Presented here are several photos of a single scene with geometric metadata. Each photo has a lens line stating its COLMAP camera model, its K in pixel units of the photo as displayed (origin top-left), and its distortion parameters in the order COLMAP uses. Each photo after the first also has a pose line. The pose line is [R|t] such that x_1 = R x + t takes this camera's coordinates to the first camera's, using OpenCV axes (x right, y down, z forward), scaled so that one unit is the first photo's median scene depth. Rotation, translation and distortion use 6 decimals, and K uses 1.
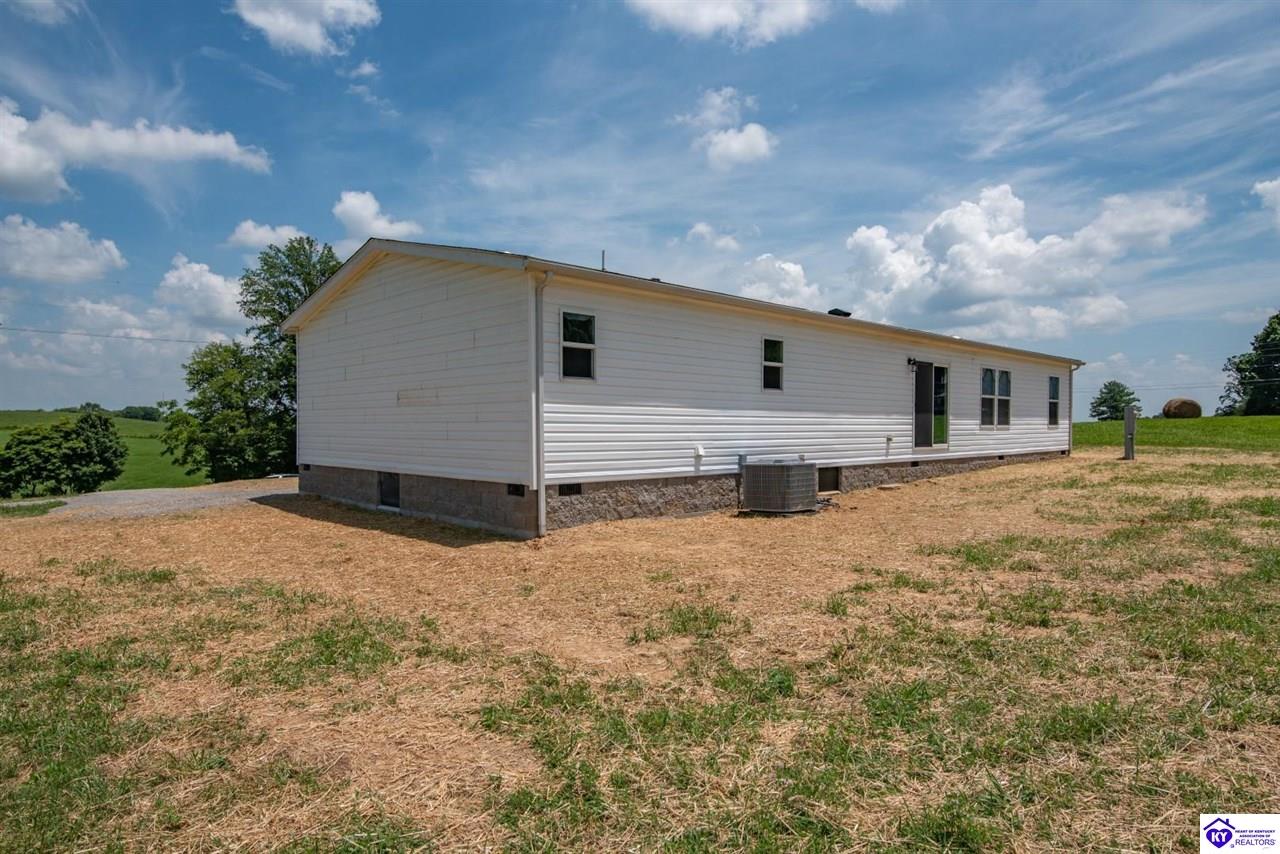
lens RADIAL K [[756.9, 0, 637.8], [0, 756.9, 425.6], [0, 0, 1]] dist [0.000298, 0.000053]
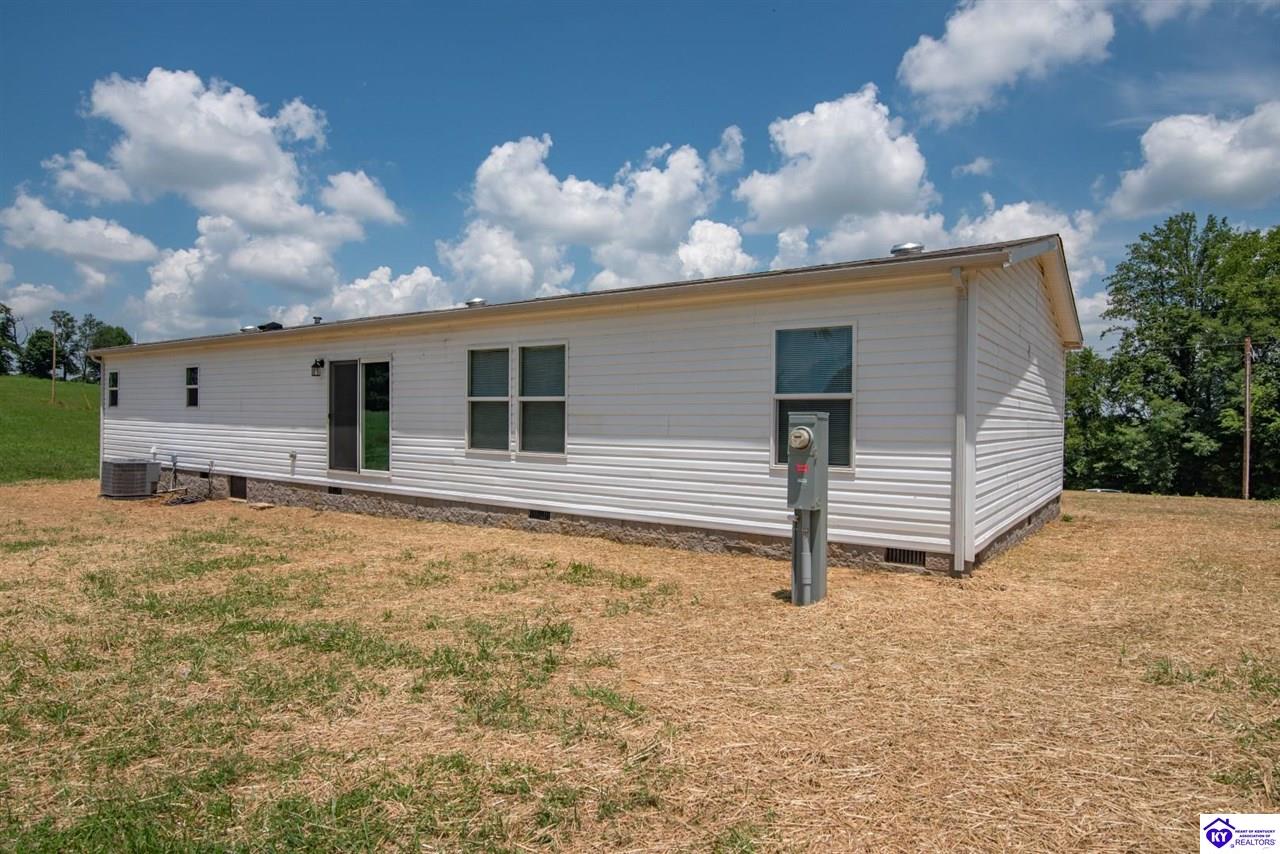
lens RADIAL K [[732.5, 0, 637.5], [0, 732.5, 425.9], [0, 0, 1]] dist [0.001012, 0.000369]
pose [[0.184058, 0.004673, -0.982904, 1.179222], [-0.019422, 0.999811, 0.001117, -0.024063], [0.982724, 0.018885, 0.184114, 1.169317]]
